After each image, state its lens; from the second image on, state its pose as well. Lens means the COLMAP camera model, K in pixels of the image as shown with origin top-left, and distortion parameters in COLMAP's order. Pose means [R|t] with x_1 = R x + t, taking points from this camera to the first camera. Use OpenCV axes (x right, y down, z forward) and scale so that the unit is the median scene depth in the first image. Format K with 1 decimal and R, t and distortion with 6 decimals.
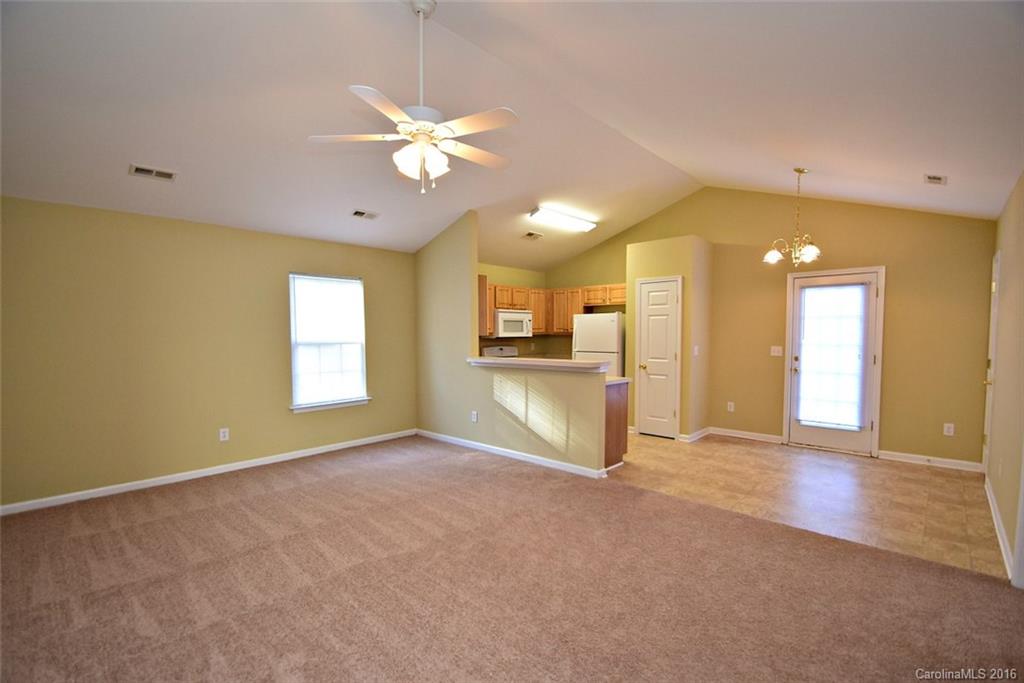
lens RADIAL K [[470.0, 0, 512.8], [0, 470.0, 357.0], [0, 0, 1]] dist [0.013933, -0.016374]
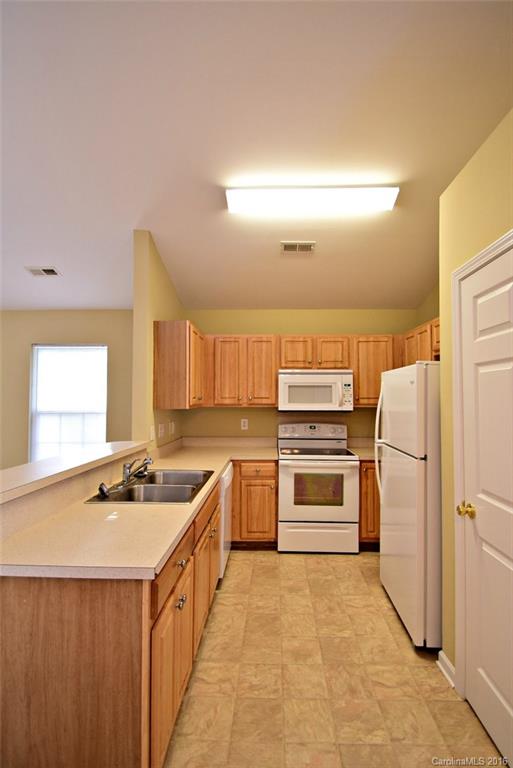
lens RADIAL K [[352.5, 0, 266.6], [0, 352.5, 386.7], [0, 0, 1]] dist [0.013933, -0.016374]
pose [[0.667523, -0.015702, -0.744423, 0.344920], [-0.042535, 0.997341, -0.059178, -0.045546], [0.743373, 0.071167, 0.665080, 0.649751]]
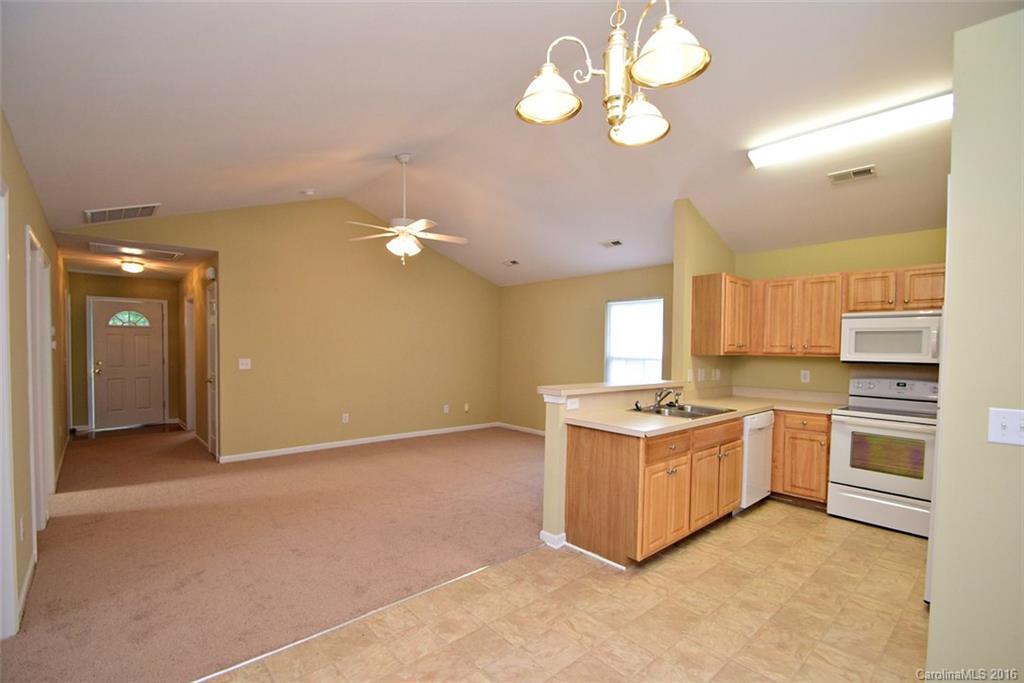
lens RADIAL K [[470.0, 0, 512.8], [0, 470.0, 357.0], [0, 0, 1]] dist [0.013933, -0.016374]
pose [[-0.080514, 0.022009, -0.996510, 0.602903], [-0.065521, 0.997477, 0.027324, -0.035913], [0.994598, 0.067492, -0.078869, 0.641201]]
